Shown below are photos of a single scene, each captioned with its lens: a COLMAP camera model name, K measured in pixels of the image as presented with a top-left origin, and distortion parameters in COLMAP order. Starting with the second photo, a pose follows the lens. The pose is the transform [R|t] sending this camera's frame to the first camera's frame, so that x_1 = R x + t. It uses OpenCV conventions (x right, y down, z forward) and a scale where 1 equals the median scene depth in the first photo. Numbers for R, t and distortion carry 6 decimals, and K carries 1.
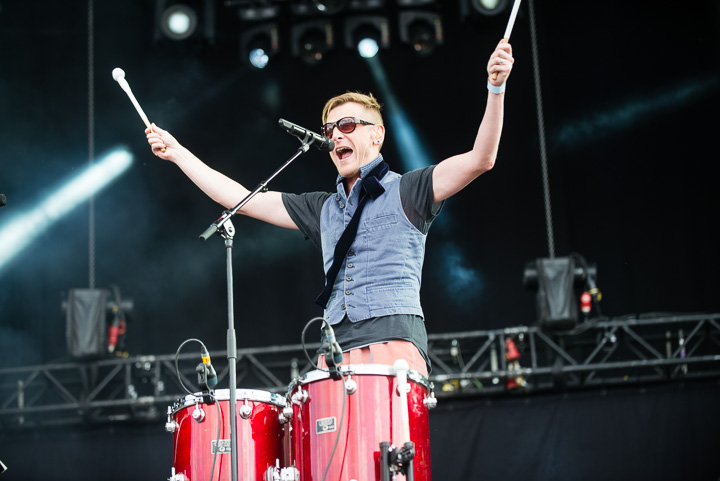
lens RADIAL K [[2250.3, 0, 360.0], [0, 2250.3, 240.5], [0, 0, 1]] dist [0.401277, -0.870794]
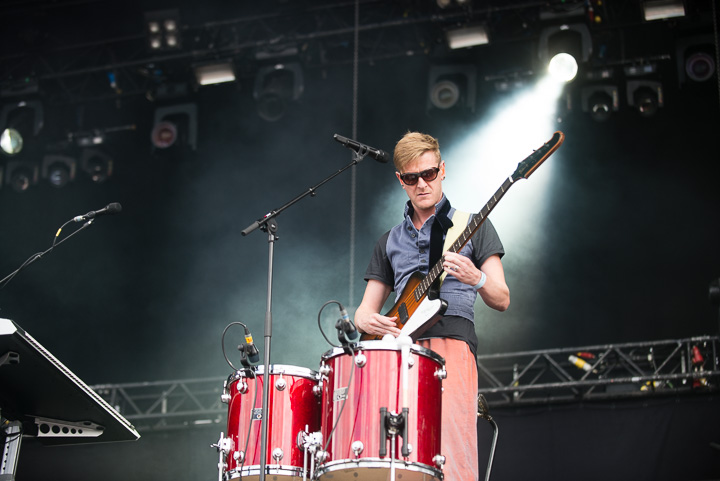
lens RADIAL K [[1790.1, 0, 376.2], [0, 1790.1, 240.7], [0, 0, 1]] dist [-0.000454, -0.694385]
pose [[0.985308, -0.016924, -0.169948, 0.063459], [0.012550, 0.999563, -0.026774, 0.011551], [0.170327, 0.024247, 0.985089, 0.044282]]
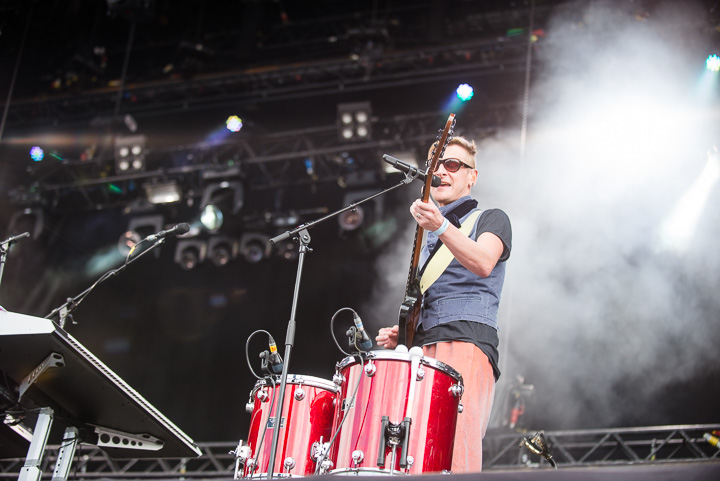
lens RADIAL K [[1634.2, 0, 360.0], [0, 1634.2, 240.5], [0, 0, 1]] dist [-0.218413, 0.043126]
pose [[0.950778, 0.009670, -0.309721, 0.096285], [-0.038923, 0.995324, -0.088409, 0.029234], [0.307418, 0.096112, 0.946708, 0.092443]]
